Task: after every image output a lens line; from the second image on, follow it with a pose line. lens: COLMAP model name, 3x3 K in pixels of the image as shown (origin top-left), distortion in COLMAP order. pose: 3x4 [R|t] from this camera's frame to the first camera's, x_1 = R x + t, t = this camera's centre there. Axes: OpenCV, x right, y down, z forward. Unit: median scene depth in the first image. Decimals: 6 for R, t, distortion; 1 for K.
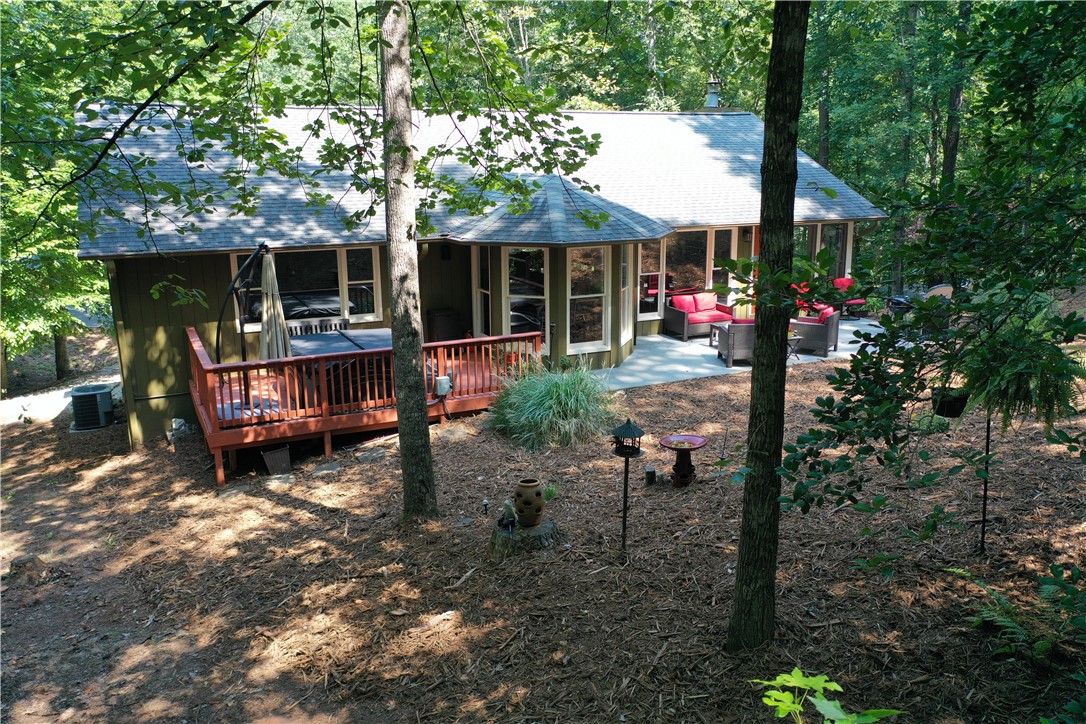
lens RADIAL K [[862.4, 0, 543.0], [0, 862.4, 362.0], [0, 0, 1]] dist [-0.001304, 0.001603]
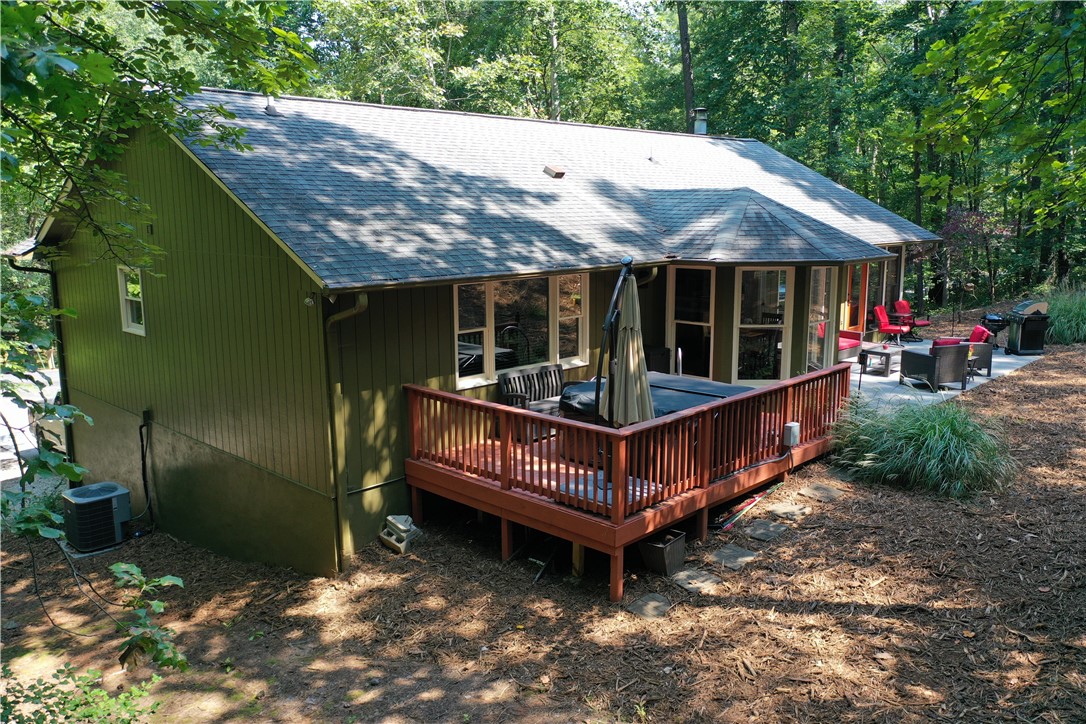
lens RADIAL K [[862.4, 0, 543.0], [0, 862.4, 362.0], [0, 0, 1]] dist [-0.001304, 0.001603]
pose [[0.932853, -0.057354, 0.355661, -0.679300], [0.073278, 0.996815, -0.031453, -0.036186], [-0.352725, 0.055404, 0.934085, 0.336775]]
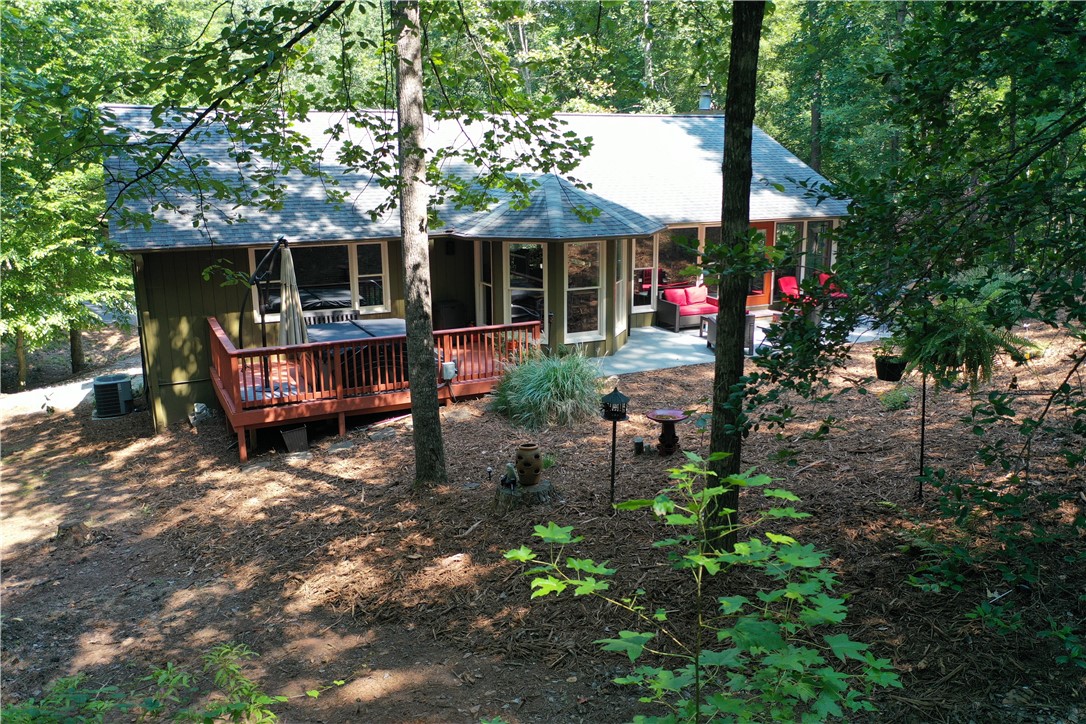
lens RADIAL K [[857.9, 0, 543.0], [0, 857.9, 362.0], [0, 0, 1]] dist [0.002283, -0.000496]
pose [[1.000000, -0.000805, 0.000036, 0.001543], [0.000805, 1.000000, 0.000363, 0.017891], [-0.000037, -0.000363, 1.000000, -0.075329]]
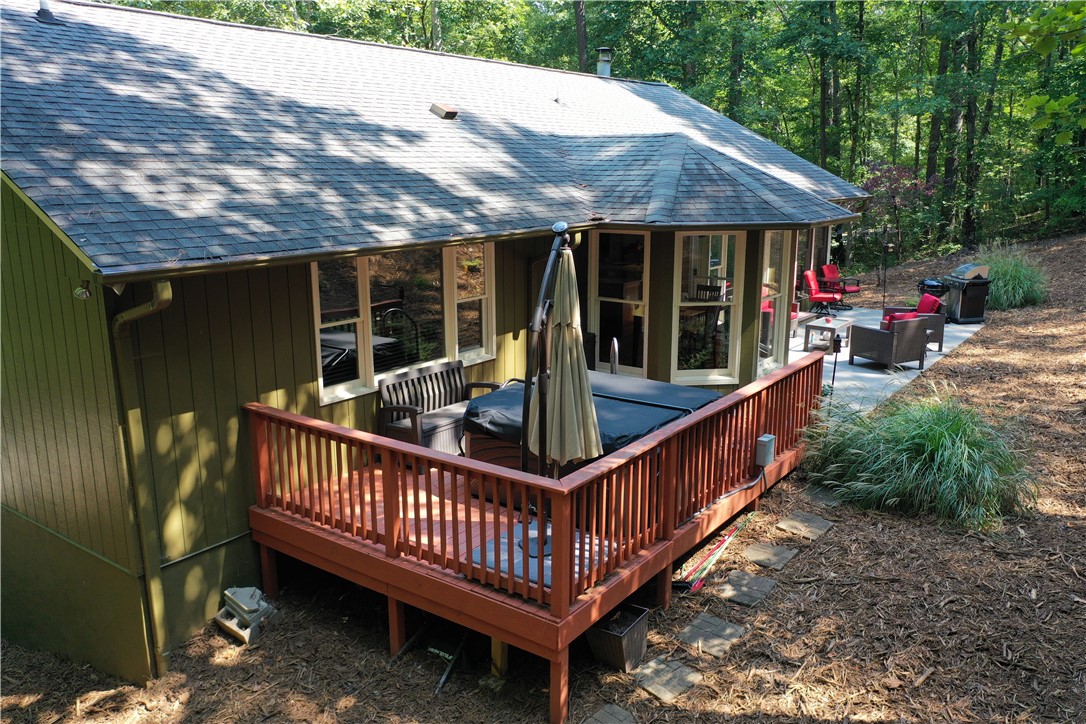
lens RADIAL K [[862.4, 0, 543.0], [0, 862.4, 362.0], [0, 0, 1]] dist [-0.001304, 0.001603]
pose [[0.876433, -0.098593, 0.471322, -0.596346], [0.097417, 0.994878, 0.026962, -0.079469], [-0.471566, 0.022284, 0.881549, 0.570230]]
